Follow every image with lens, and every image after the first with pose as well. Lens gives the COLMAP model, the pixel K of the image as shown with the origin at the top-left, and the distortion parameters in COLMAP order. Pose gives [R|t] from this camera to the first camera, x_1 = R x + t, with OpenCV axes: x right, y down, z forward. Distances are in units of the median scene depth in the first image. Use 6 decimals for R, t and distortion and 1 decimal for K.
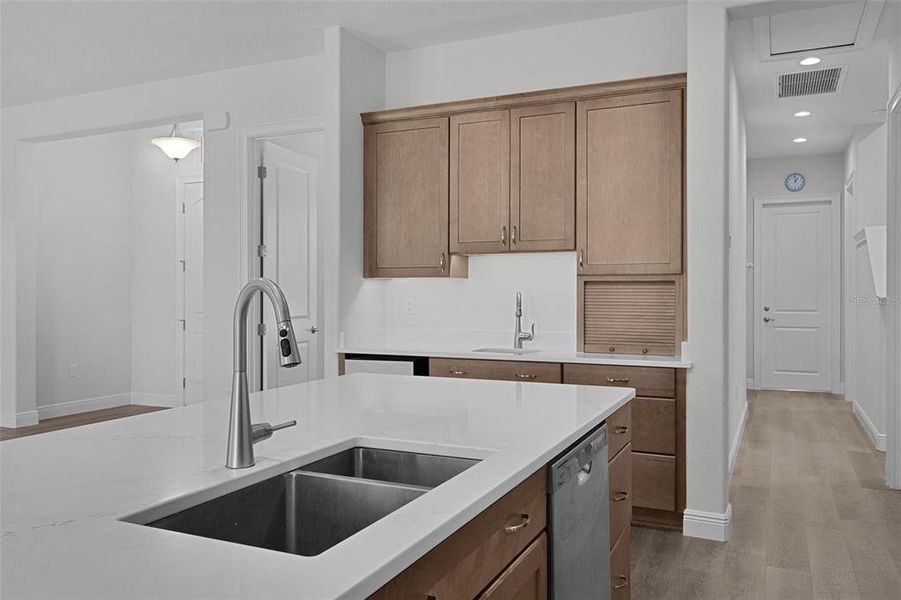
lens RADIAL K [[714.8, 0, 447.2], [0, 714.8, 293.3], [0, 0, 1]] dist [-0.002876, -0.007230]
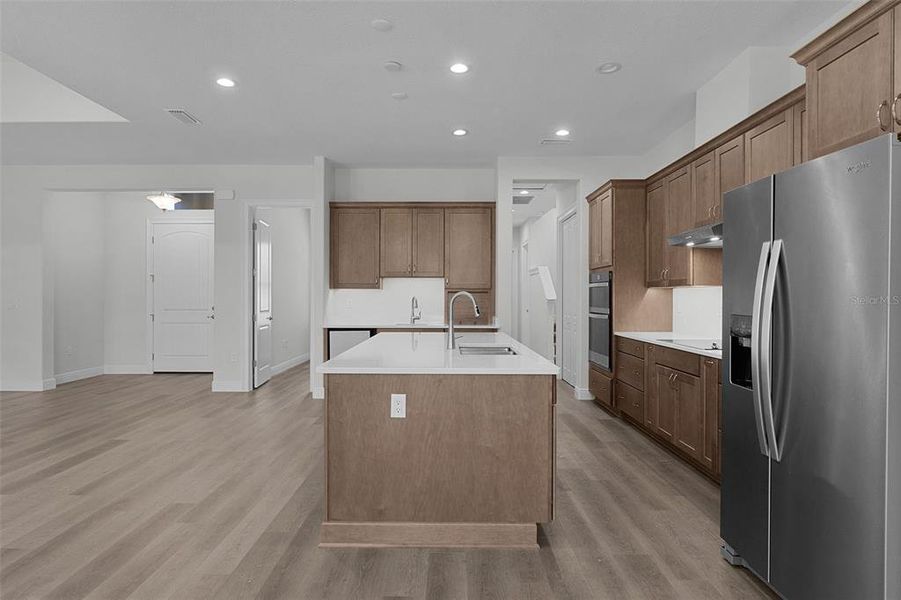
lens RADIAL K [[496.6, 0, 444.8], [0, 496.6, 301.0], [0, 0, 1]] dist [-0.000013, 0.000692]
pose [[0.910655, -0.000491, 0.413168, -0.412505], [-0.001733, 0.999986, 0.005008, 0.004113], [-0.413164, -0.005276, 0.910641, -0.348345]]
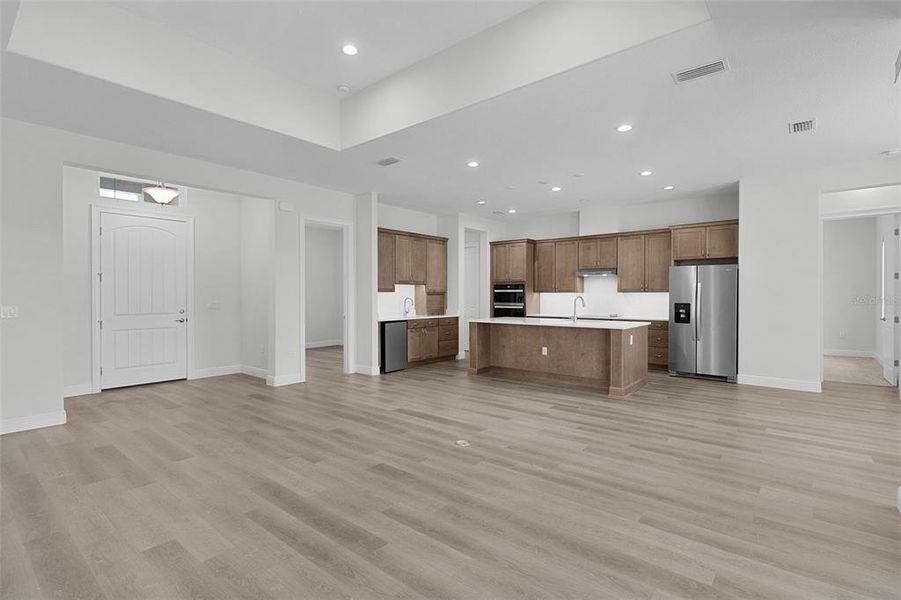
lens RADIAL K [[433.2, 0, 443.2], [0, 433.2, 299.5], [0, 0, 1]] dist [0.001772, -0.000943]
pose [[0.257408, -0.009892, 0.966252, -1.611310], [0.003400, 0.999951, 0.009331, -0.009123], [-0.966297, 0.000883, 0.257429, 0.387169]]
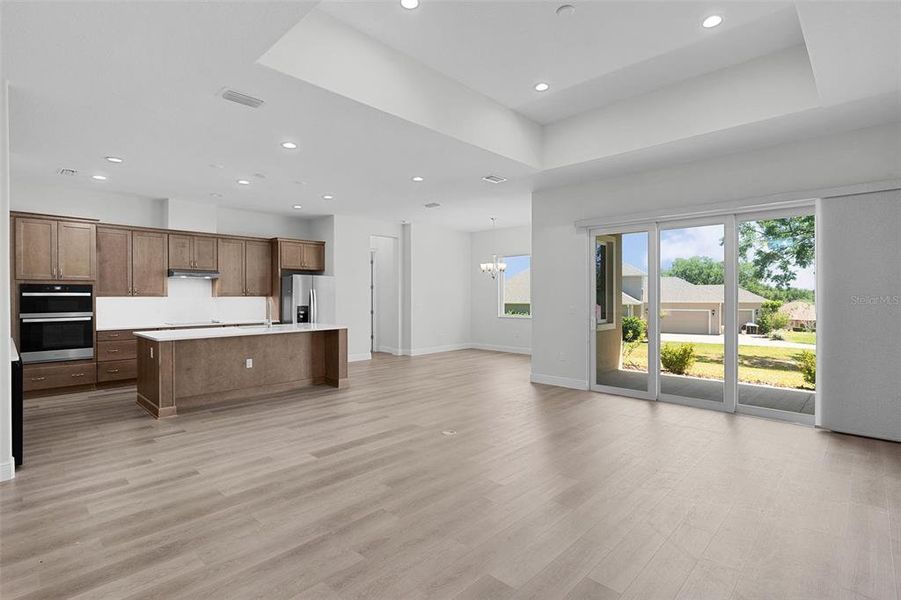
lens RADIAL K [[433.2, 0, 446.0], [0, 433.2, 296.1], [0, 0, 1]] dist [0.001772, -0.000943]
pose [[-0.946649, 0.002324, 0.322259, -1.086005], [0.004026, 0.999981, 0.004615, -0.025957], [-0.322242, 0.005667, -0.946640, 1.477749]]
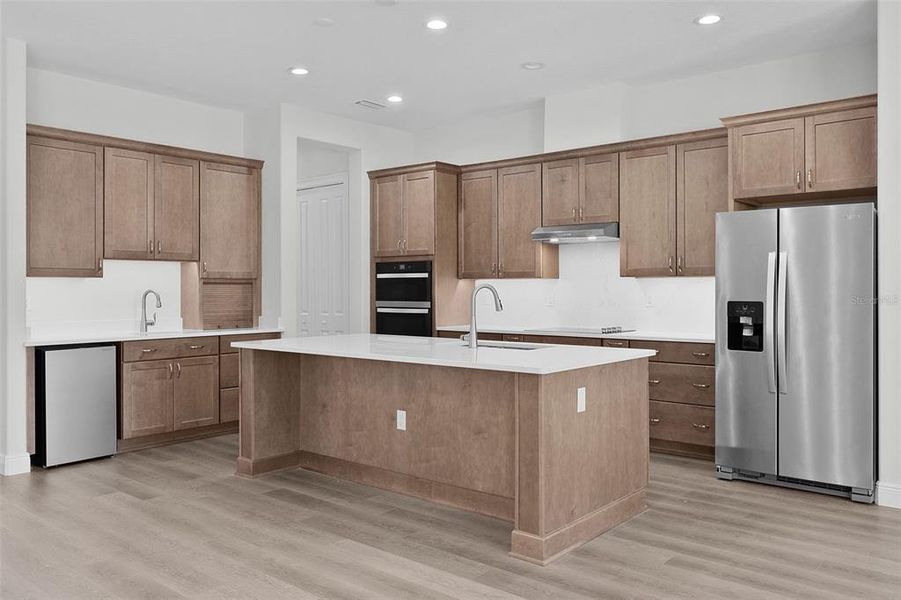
lens RADIAL K [[714.8, 0, 439.6], [0, 714.8, 285.6], [0, 0, 1]] dist [-0.002876, -0.007230]
pose [[0.269766, 0.004261, 0.962916, -1.035646], [0.005587, 0.999966, -0.005990, 0.001765], [-0.962910, 0.006995, 0.269734, 0.116788]]
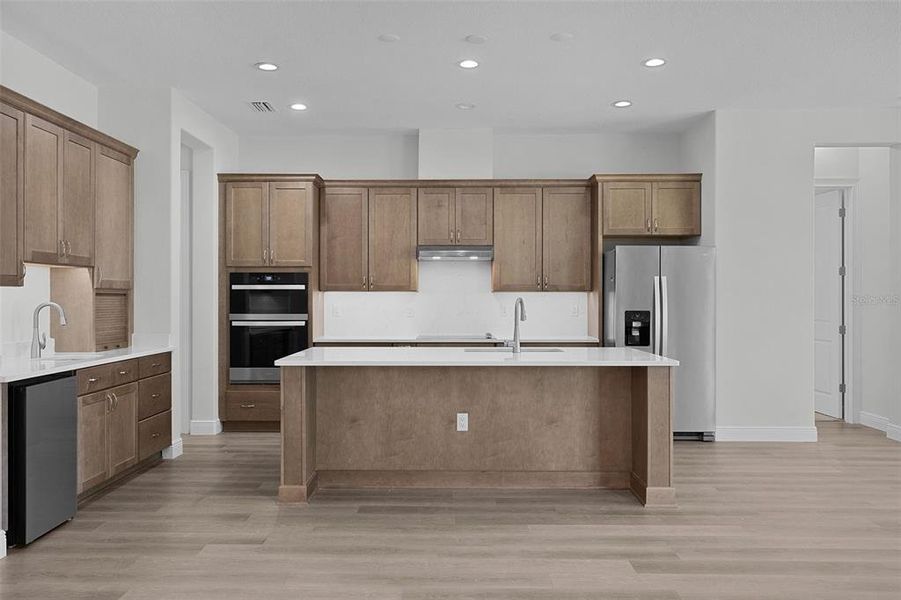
lens RADIAL K [[714.8, 0, 444.6], [0, 714.8, 295.6], [0, 0, 1]] dist [-0.002876, -0.007230]
pose [[-0.416146, 0.003758, 0.909290, -1.070082], [0.003310, 0.999991, -0.002617, -0.007066], [-0.909292, 0.001921, -0.416155, 0.904432]]
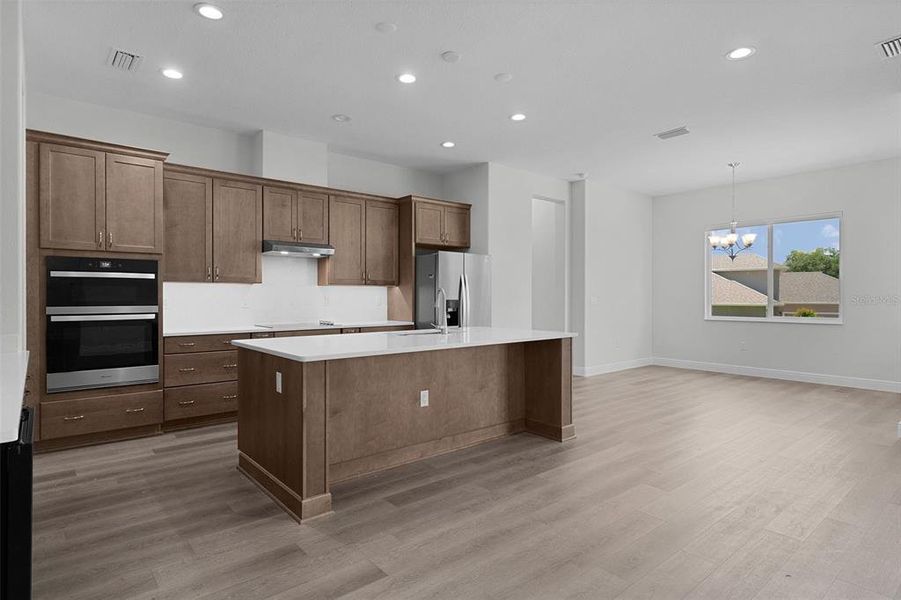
lens RADIAL K [[484.4, 0, 446.4], [0, 484.4, 296.0], [0, 0, 1]] dist [0.004563, -0.000156]
pose [[-0.908896, 0.001844, 0.417020, -0.475189], [0.002760, 0.999995, 0.001594, 0.007992], [-0.417014, 0.002599, -0.908896, 1.153732]]
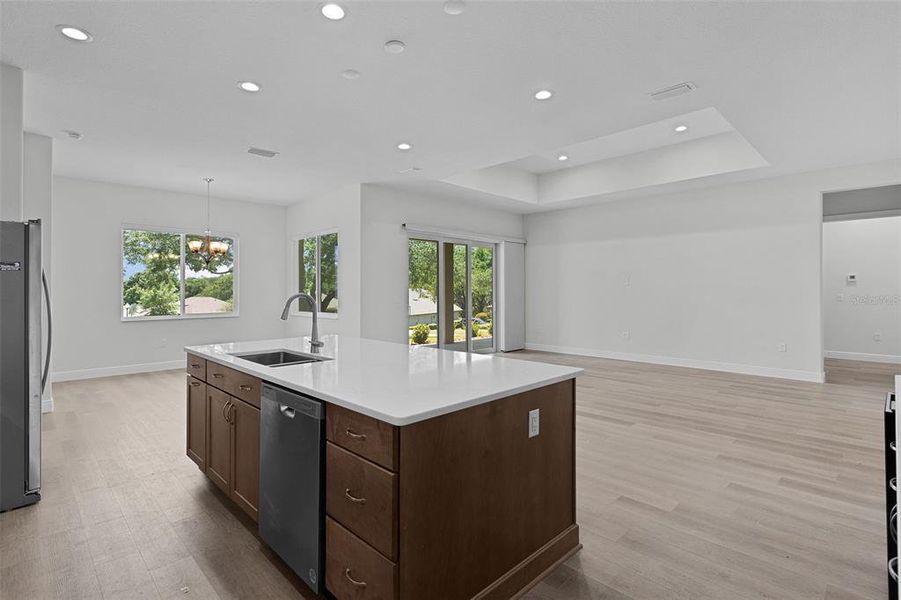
lens RADIAL K [[433.2, 0, 447.1], [0, 433.2, 293.5], [0, 0, 1]] dist [0.001772, -0.000943]
pose [[-0.355012, 0.006514, -0.934839, 0.411152], [0.006266, 0.999970, 0.004588, -0.006016], [0.934841, -0.004229, -0.355042, 0.744338]]
